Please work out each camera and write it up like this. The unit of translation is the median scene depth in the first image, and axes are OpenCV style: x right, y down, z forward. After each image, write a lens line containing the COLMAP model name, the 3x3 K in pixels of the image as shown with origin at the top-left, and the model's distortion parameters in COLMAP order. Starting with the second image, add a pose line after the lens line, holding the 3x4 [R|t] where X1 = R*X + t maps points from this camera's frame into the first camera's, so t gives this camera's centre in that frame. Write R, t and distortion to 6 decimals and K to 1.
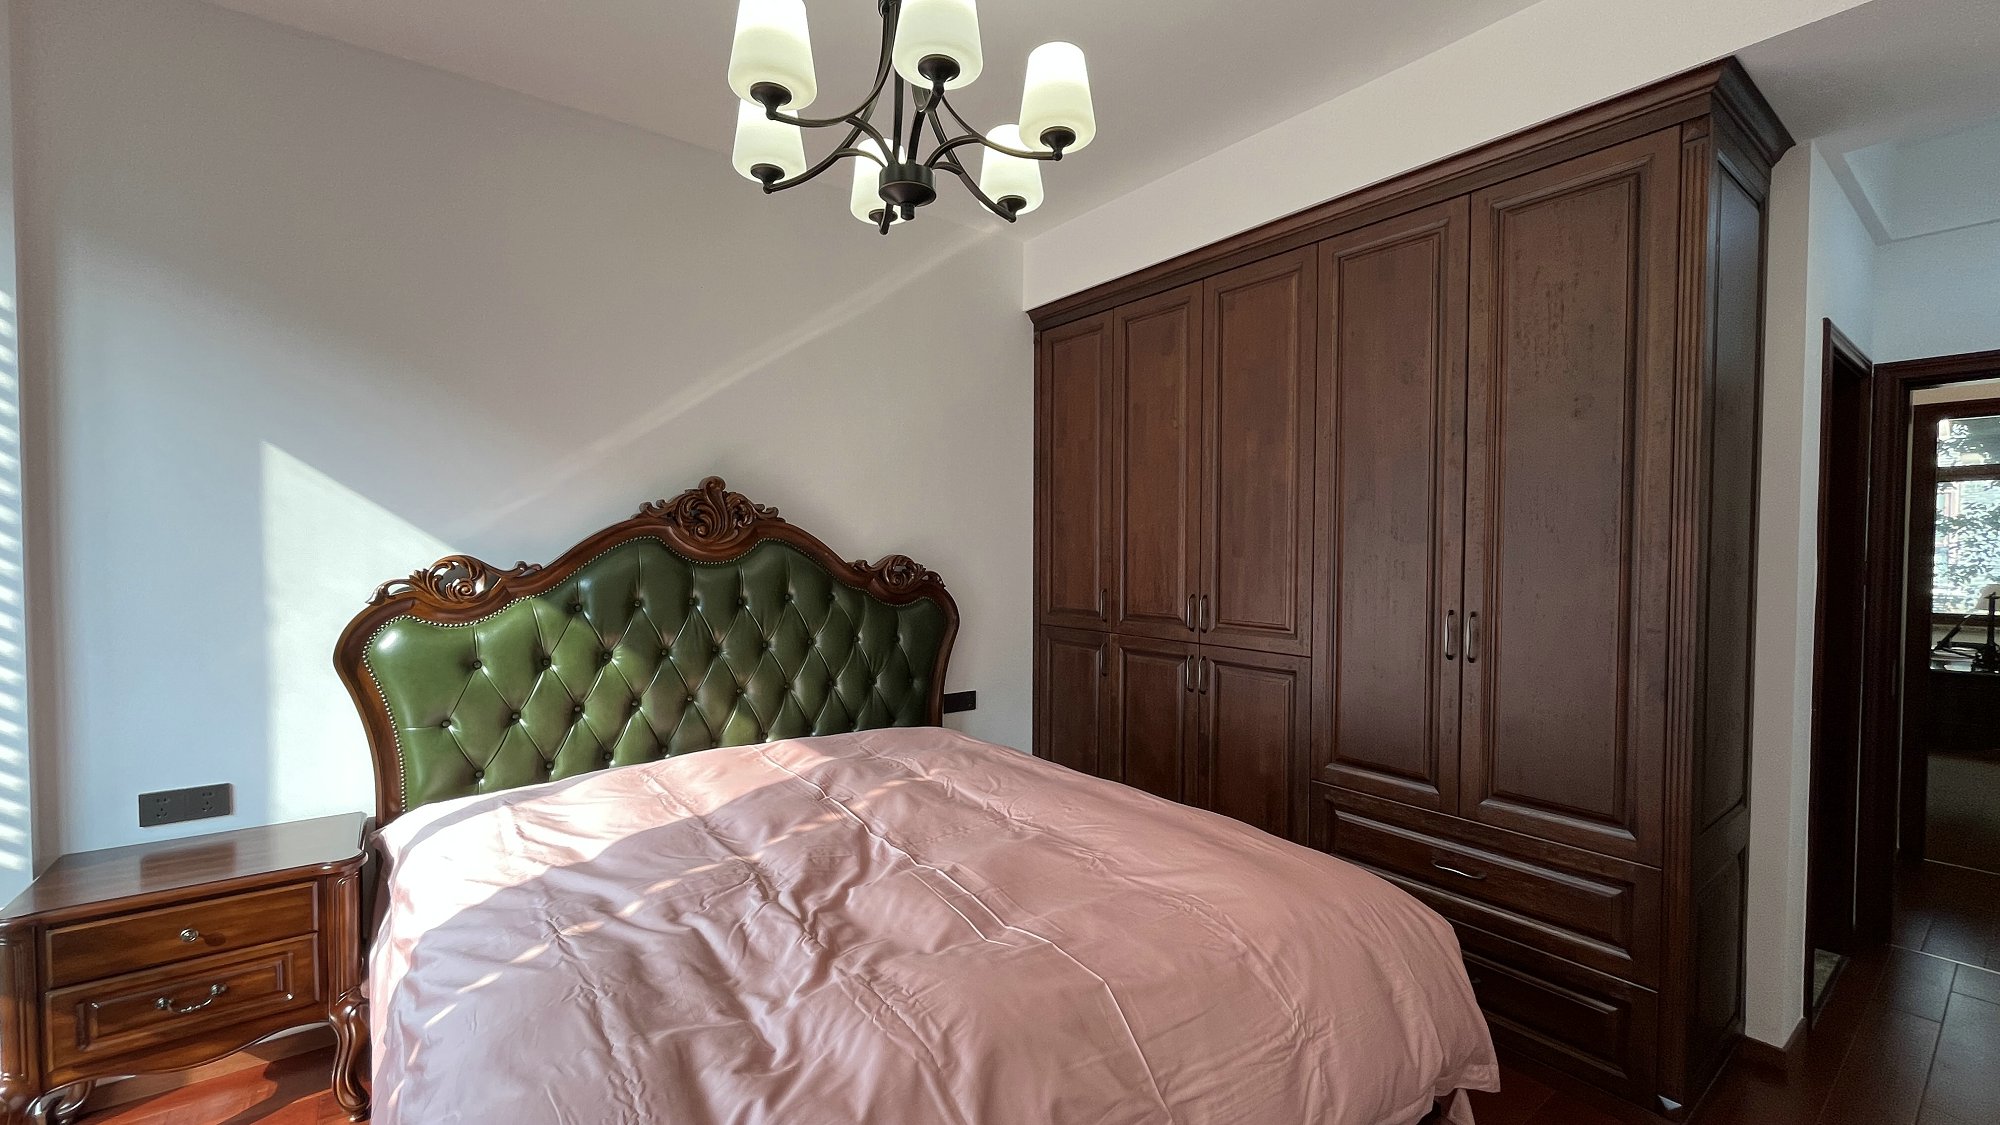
lens RADIAL K [[811.7, 0, 995.6], [0, 811.7, 571.2], [0, 0, 1]] dist [-0.000703, -0.000053]
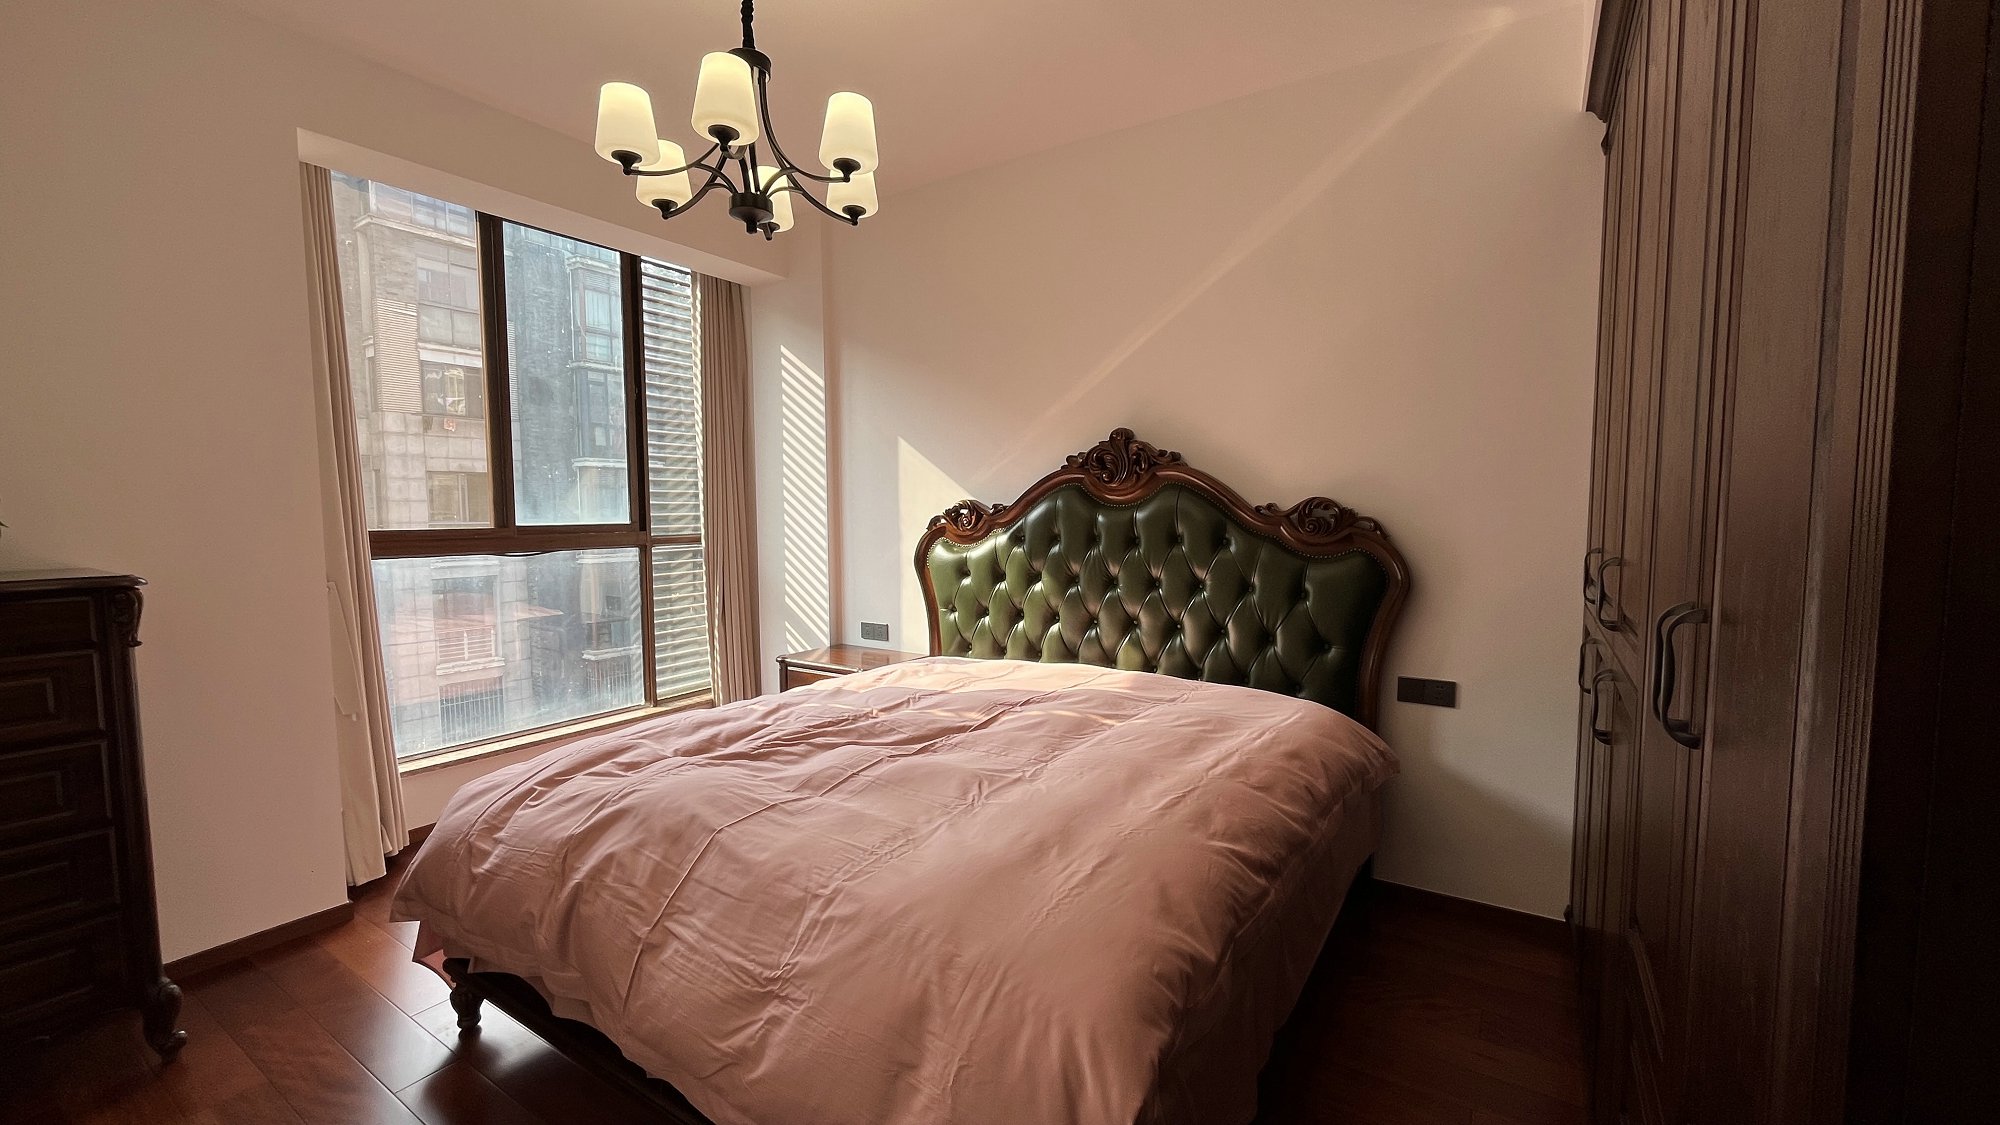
lens RADIAL K [[811.7, 0, 995.6], [0, 811.7, 571.2], [0, 0, 1]] dist [-0.000703, -0.000053]
pose [[0.329976, 0.065546, -0.941711, 0.806831], [-0.023702, 0.997847, 0.061149, 0.019598], [0.943692, 0.002143, 0.330819, 0.571999]]
